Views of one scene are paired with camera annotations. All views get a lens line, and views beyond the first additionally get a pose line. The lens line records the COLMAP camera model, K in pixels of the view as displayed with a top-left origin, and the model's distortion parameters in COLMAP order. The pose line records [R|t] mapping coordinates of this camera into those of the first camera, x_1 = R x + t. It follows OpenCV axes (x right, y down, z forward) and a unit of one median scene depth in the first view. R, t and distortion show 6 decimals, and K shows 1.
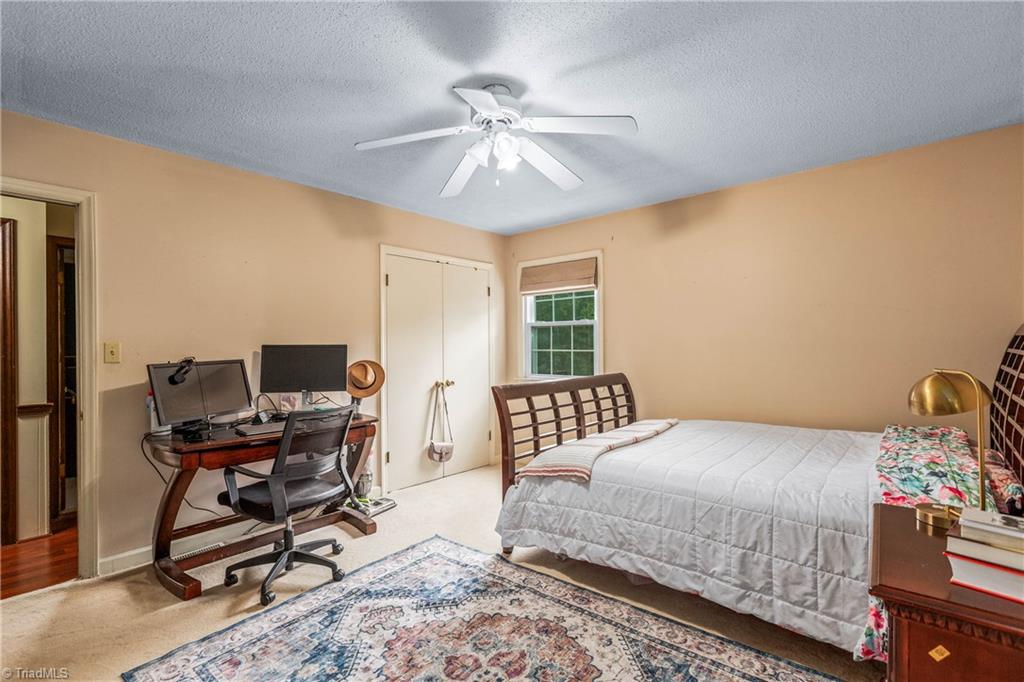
lens RADIAL K [[467.2, 0, 504.9], [0, 467.2, 341.3], [0, 0, 1]] dist [0.012792, 0.000255]
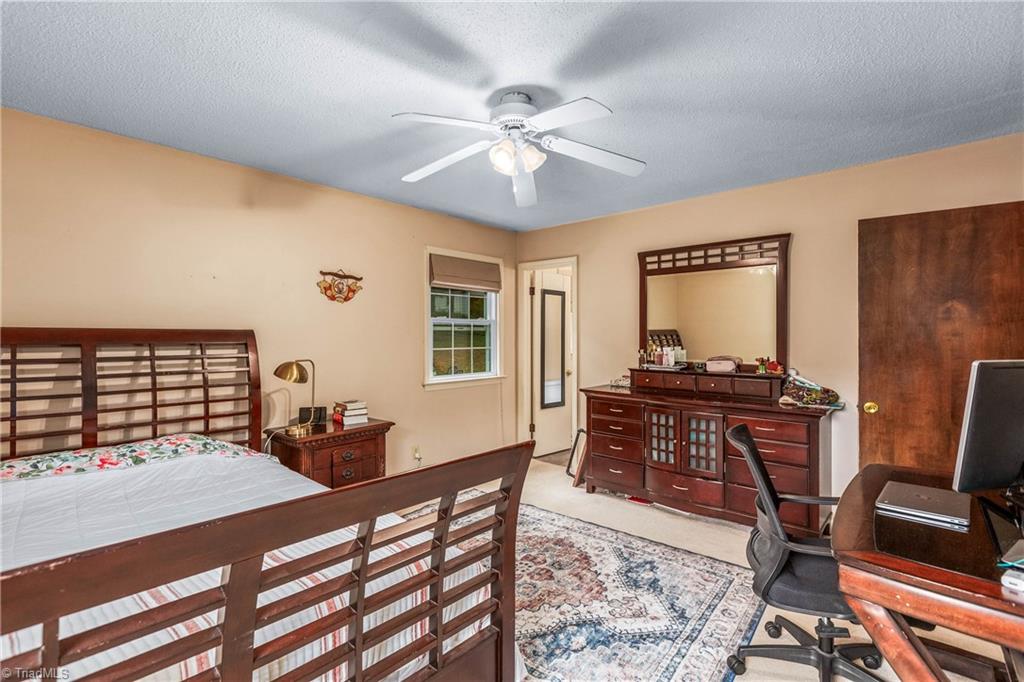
lens RADIAL K [[467.2, 0, 511.0], [0, 467.2, 339.6], [0, 0, 1]] dist [0.012792, 0.000255]
pose [[-0.999953, 0.009498, -0.002132, -0.003454], [0.009487, 0.999942, 0.005194, -0.022971], [0.002181, 0.005173, -0.999984, 2.017658]]
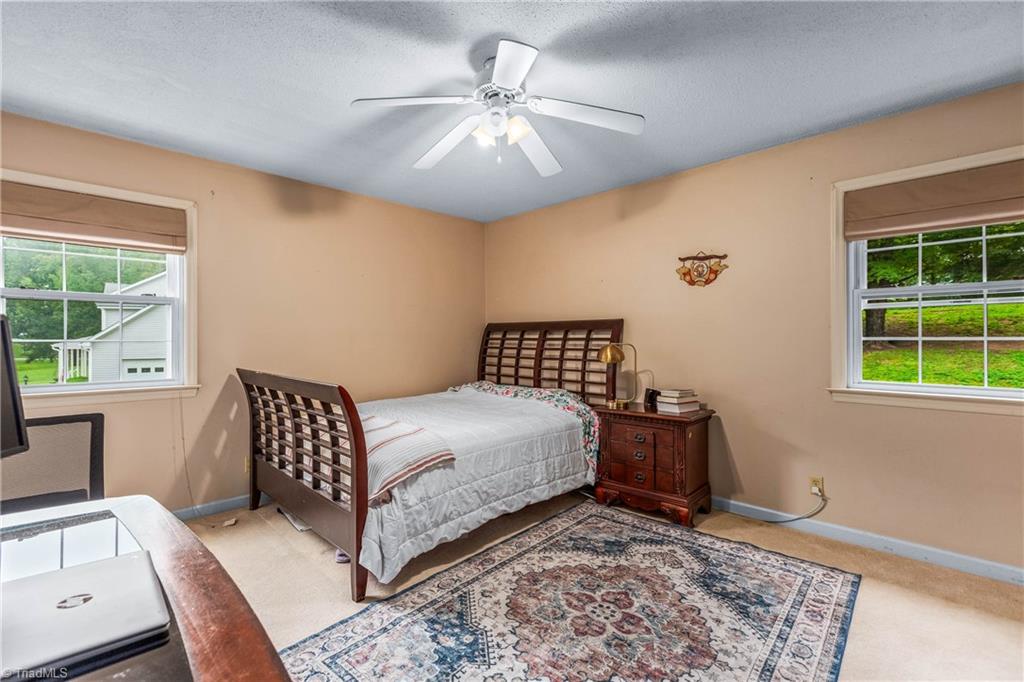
lens RADIAL K [[467.2, 0, 503.3], [0, 467.2, 340.4], [0, 0, 1]] dist [0.012792, 0.000255]
pose [[0.049475, 0.009113, 0.998734, -0.979547], [-0.004964, 0.999948, -0.008878, 0.044628], [-0.998763, -0.004518, 0.049518, 0.954070]]
